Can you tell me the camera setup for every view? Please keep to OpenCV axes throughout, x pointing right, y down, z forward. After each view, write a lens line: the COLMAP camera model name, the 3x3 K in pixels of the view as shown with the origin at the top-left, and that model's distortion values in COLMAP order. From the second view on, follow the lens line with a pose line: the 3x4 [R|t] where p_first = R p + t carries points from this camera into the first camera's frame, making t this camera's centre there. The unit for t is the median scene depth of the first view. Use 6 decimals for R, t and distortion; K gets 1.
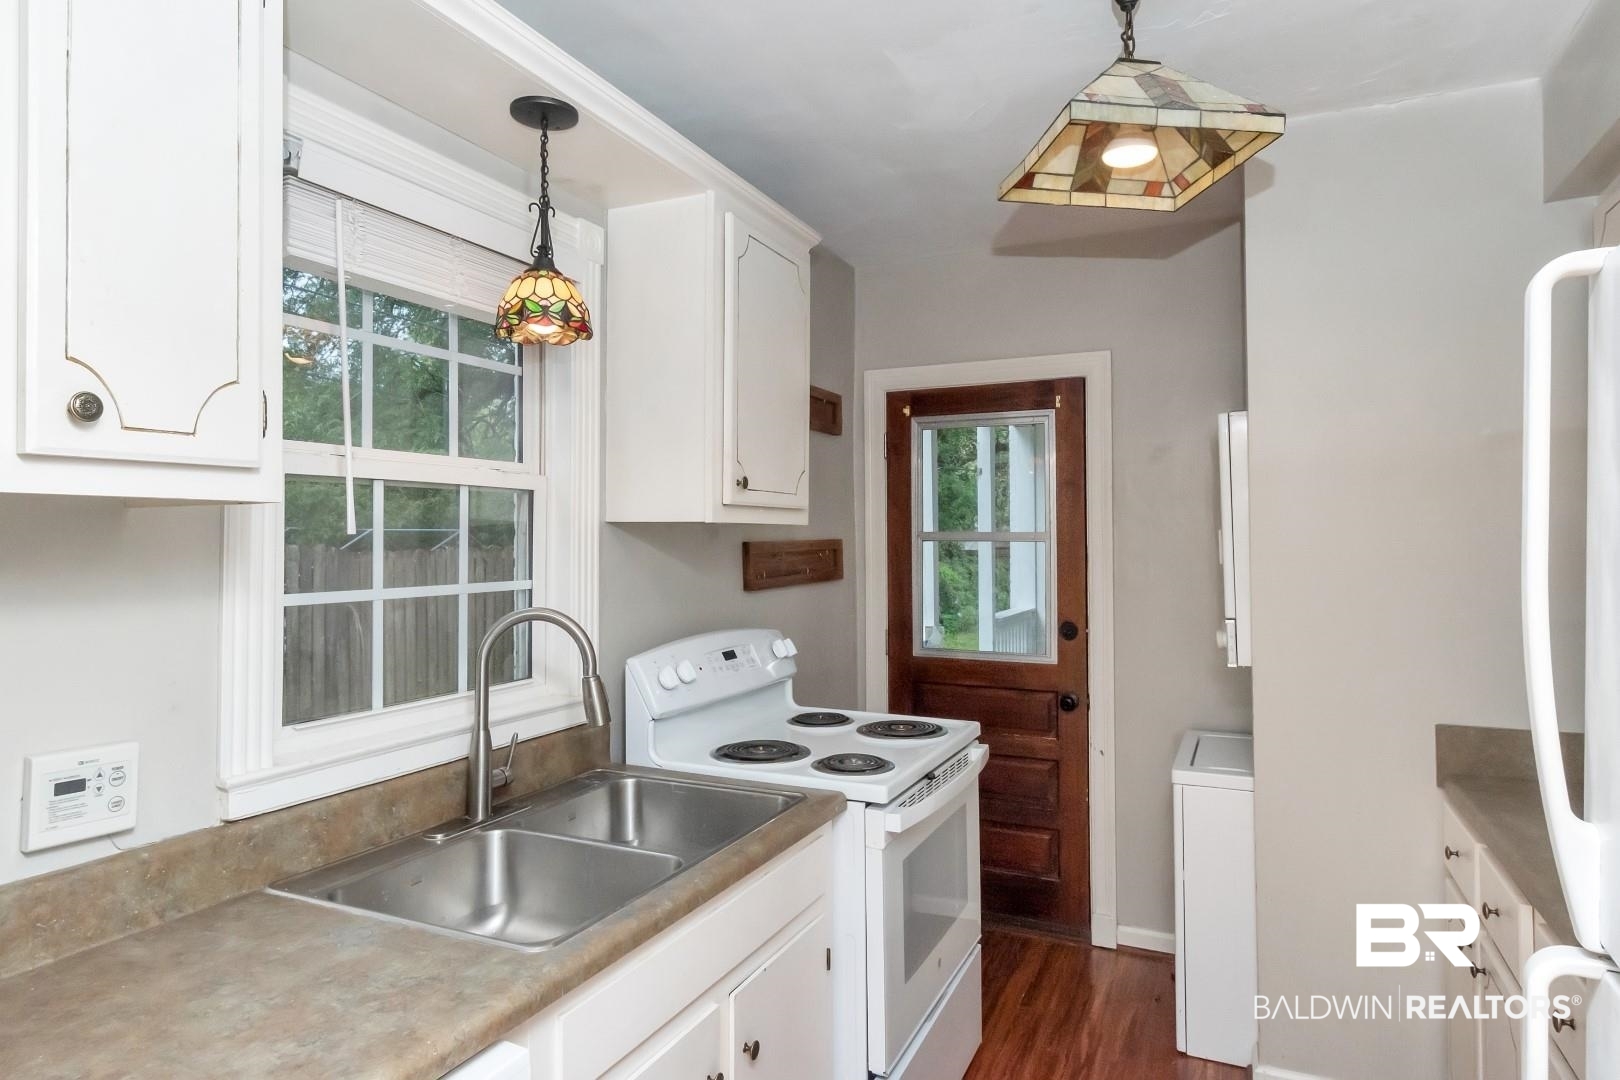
lens RADIAL K [[929.1, 0, 813.4], [0, 929.1, 504.7], [0, 0, 1]] dist [0.002227, -0.001969]
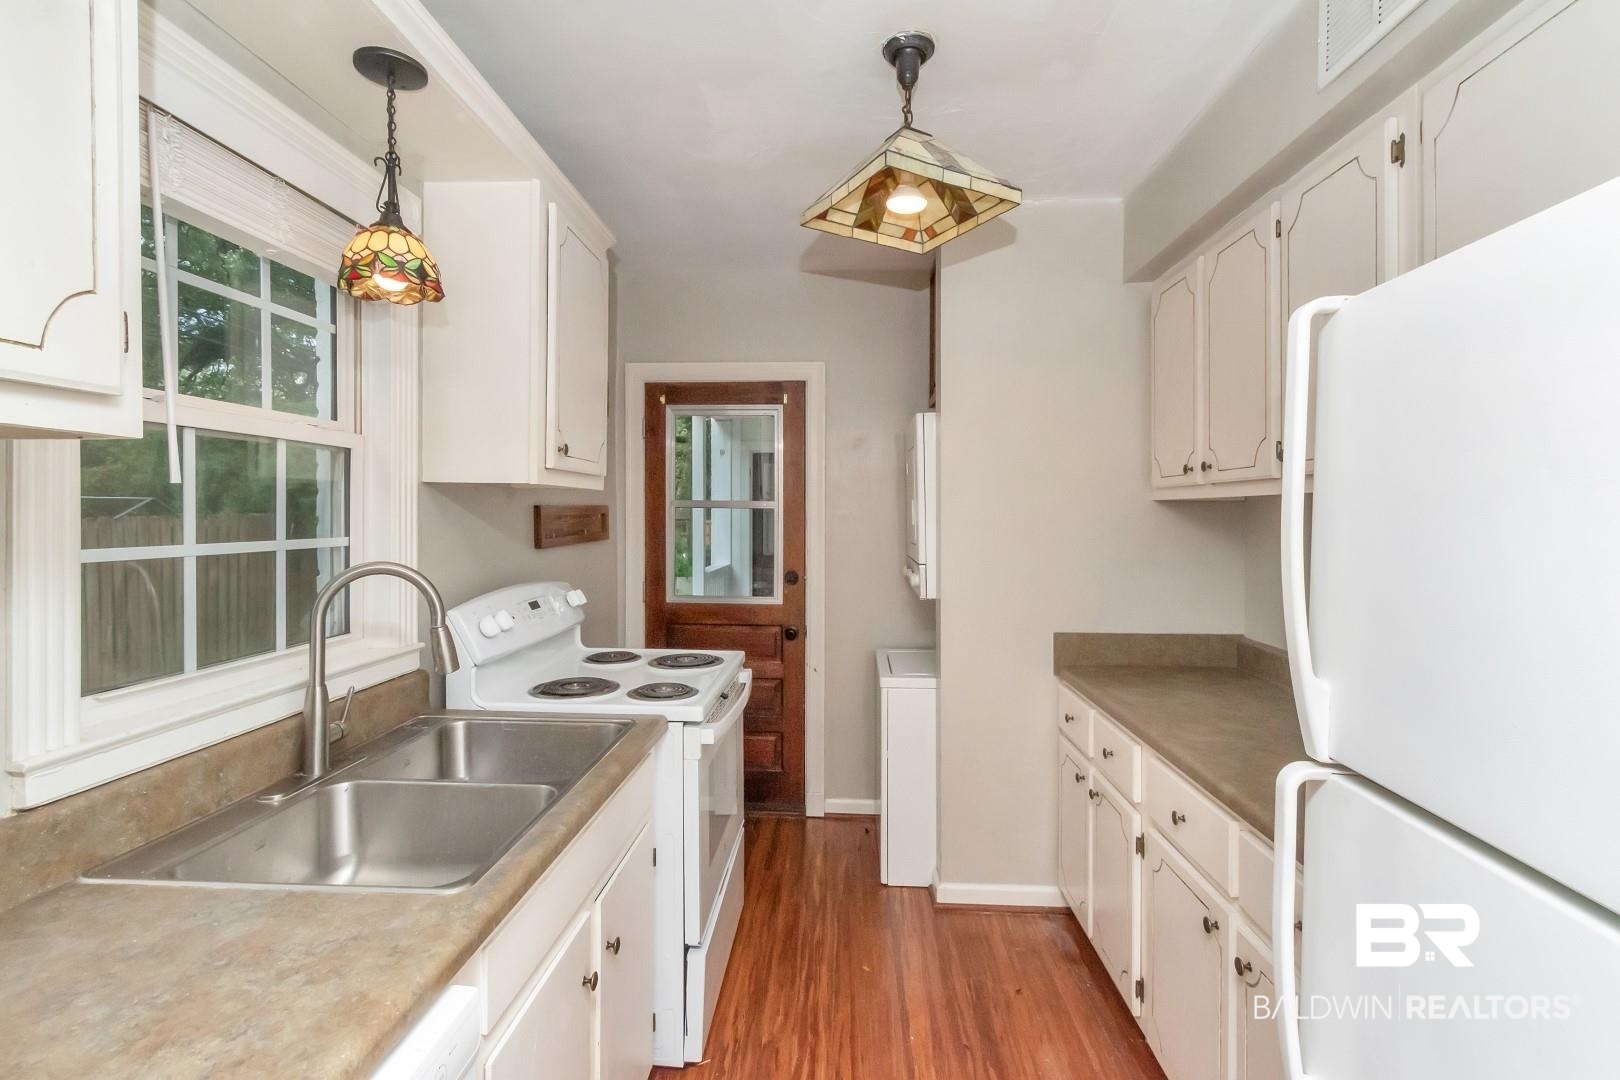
lens RADIAL K [[740.9, 0, 808.0], [0, 740.9, 507.2], [0, 0, 1]] dist [0.001016, -0.000186]
pose [[0.930913, 0.009289, 0.365123, -0.147817], [-0.020362, 0.999442, 0.026486, 0.018873], [-0.364674, -0.032091, 0.930582, 0.073141]]
